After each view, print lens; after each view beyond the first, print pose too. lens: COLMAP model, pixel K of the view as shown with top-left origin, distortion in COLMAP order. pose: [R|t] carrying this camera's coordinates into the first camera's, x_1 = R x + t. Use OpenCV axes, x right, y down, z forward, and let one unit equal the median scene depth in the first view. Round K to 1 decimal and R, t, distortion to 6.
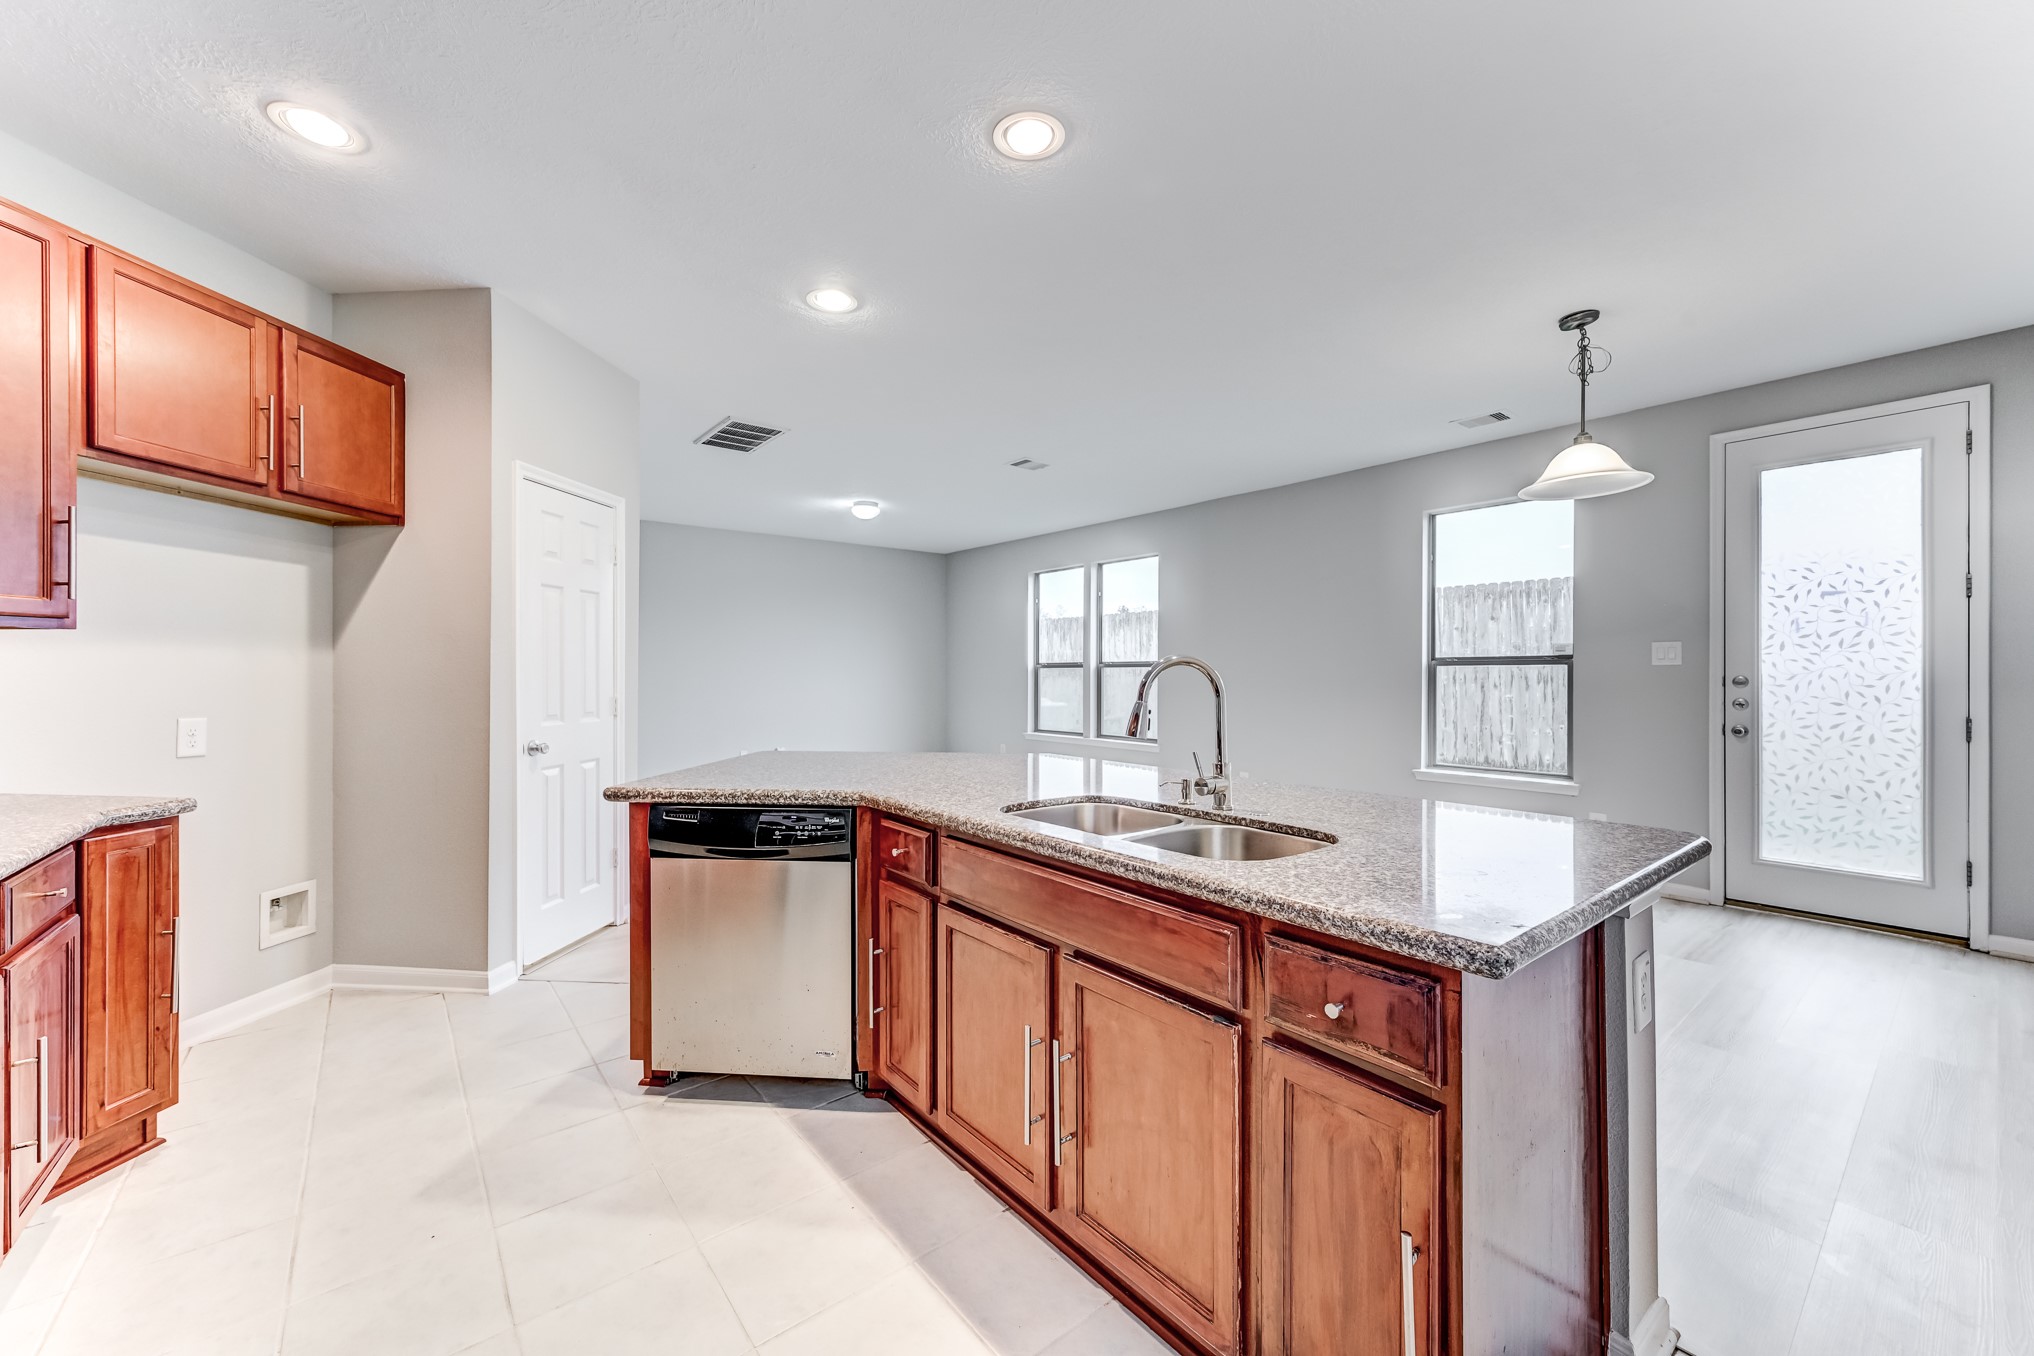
lens RADIAL K [[807.3, 0, 1016.3], [0, 807.3, 672.3], [0, 0, 1]] dist [0.005454, -0.000031]
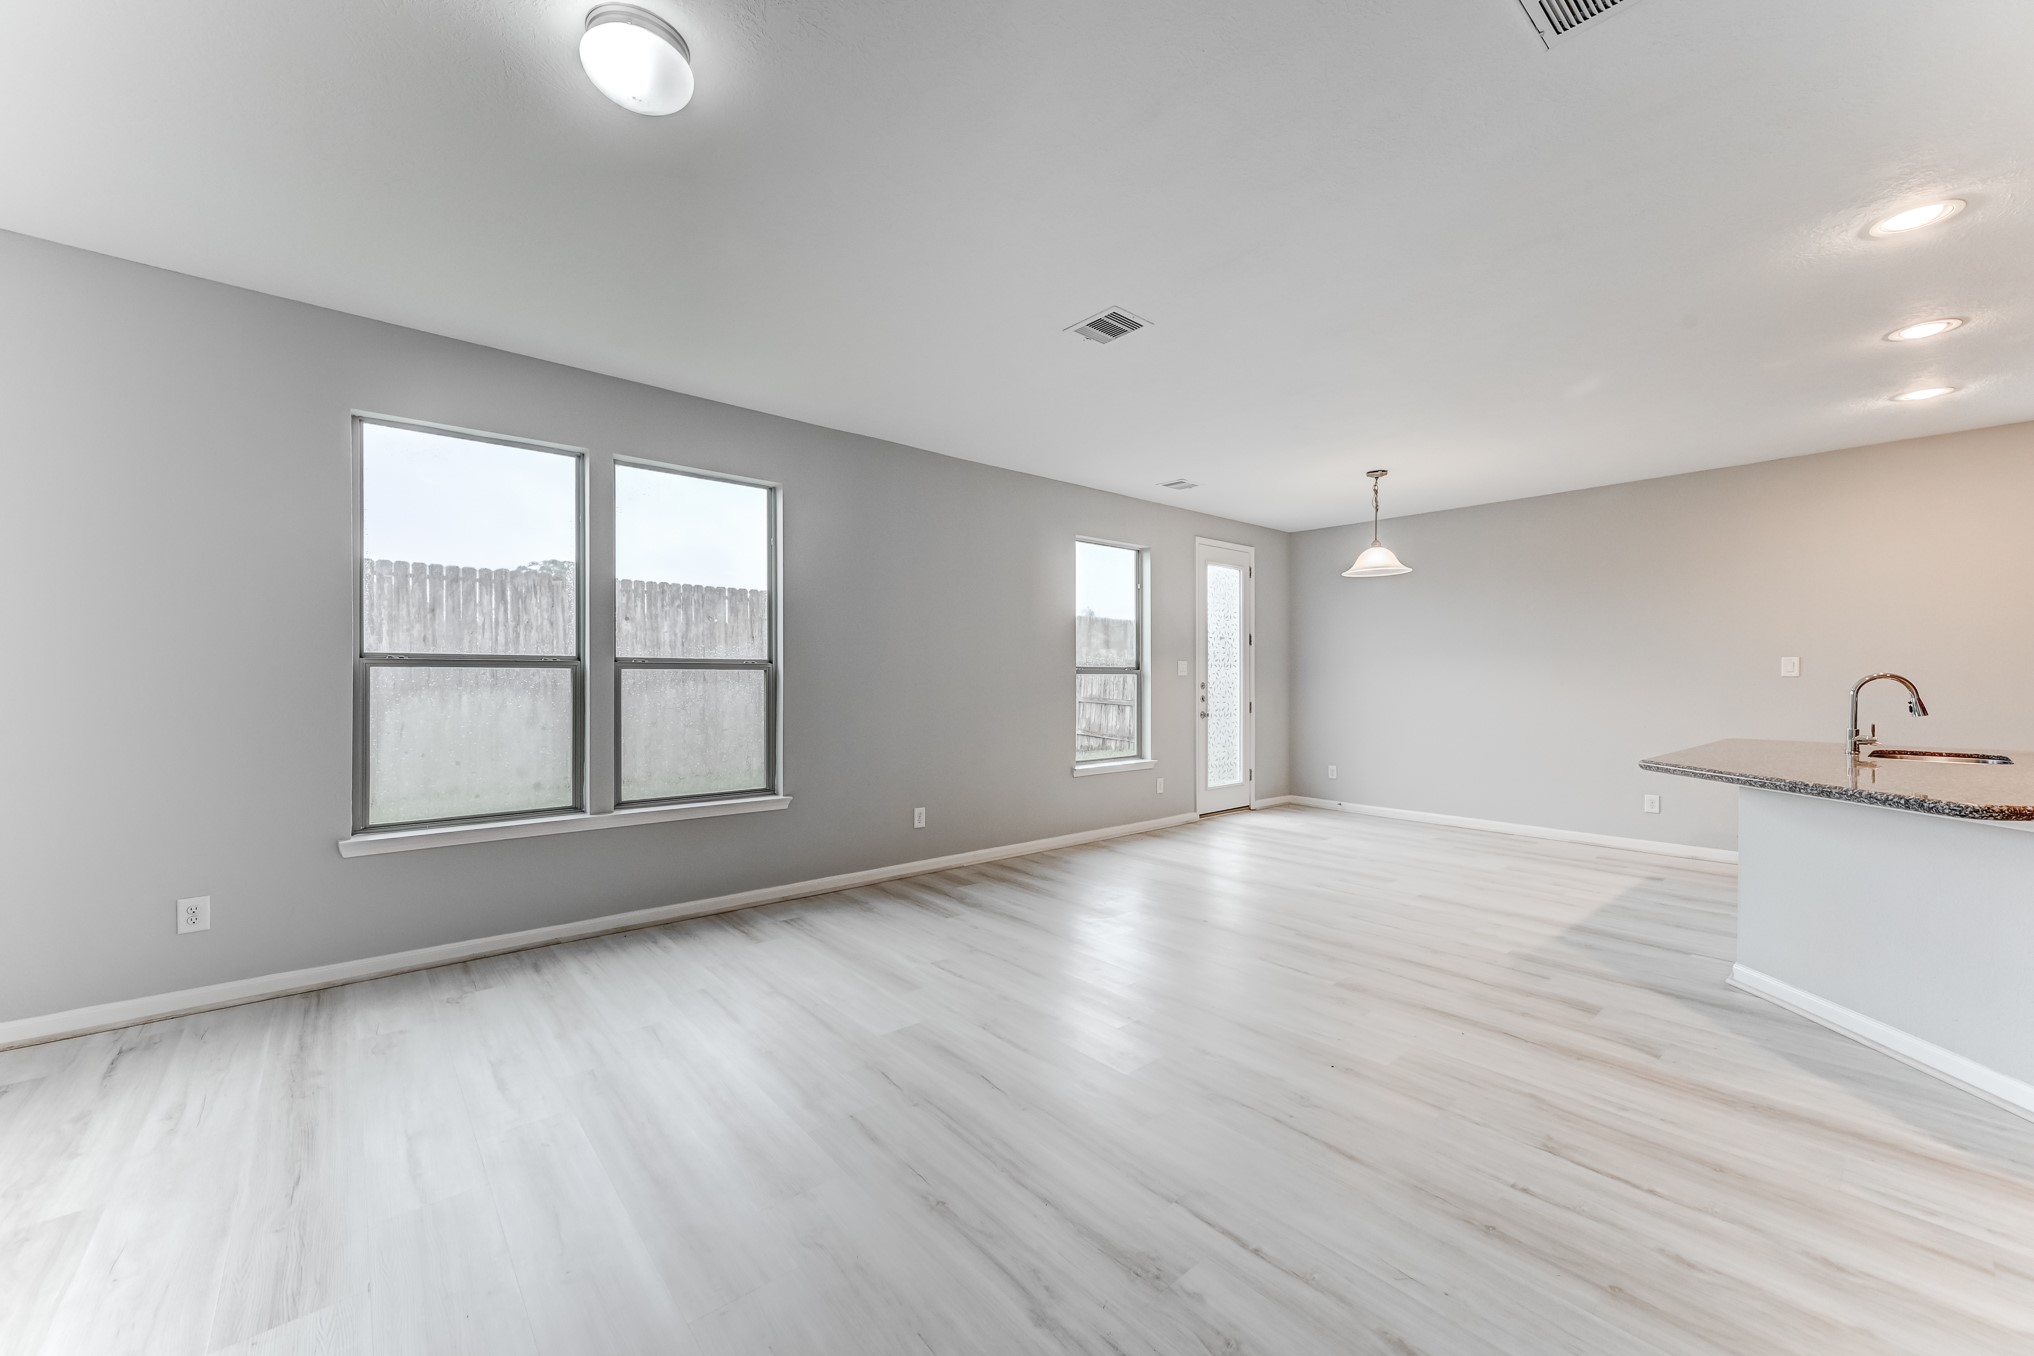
lens RADIAL K [[807.3, 0, 1024.9], [0, 807.3, 674.2], [0, 0, 1]] dist [0.005454, -0.000031]
pose [[-0.040155, 0.003505, 0.999187, -0.676416], [-0.006760, 0.999970, -0.003779, -0.002504], [-0.999171, -0.006907, -0.040130, 1.247536]]
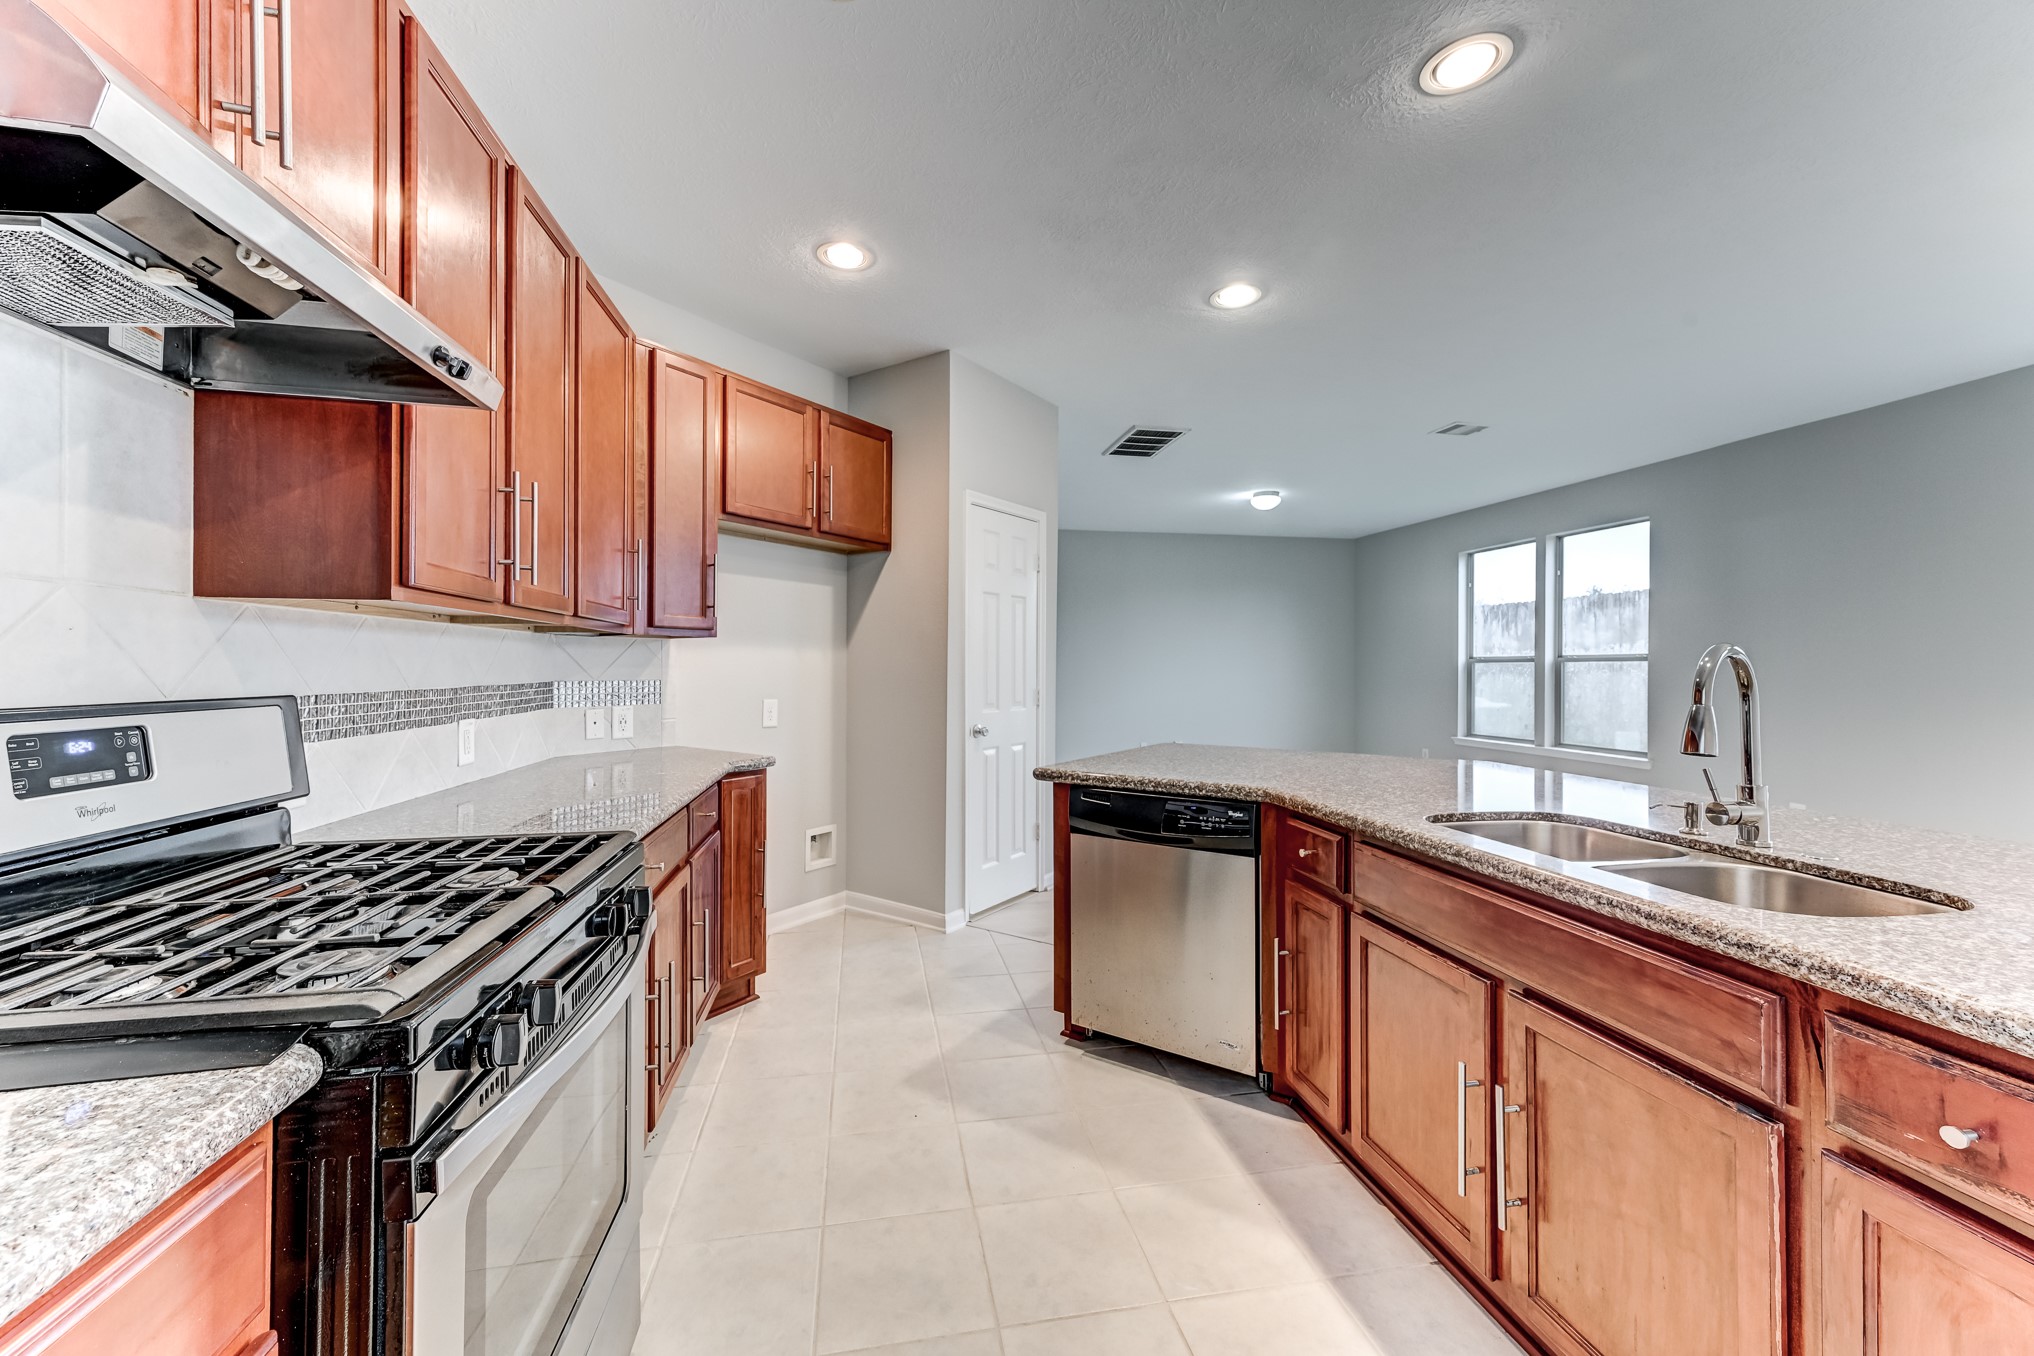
lens RADIAL K [[807.3, 0, 997.3], [0, 807.3, 666.1], [0, 0, 1]] dist [0.005454, -0.000031]
pose [[0.876191, 0.000153, -0.481964, -0.003794], [-0.000897, 0.999999, -0.001312, 0.000565], [0.481963, 0.001582, 0.876190, -0.028116]]
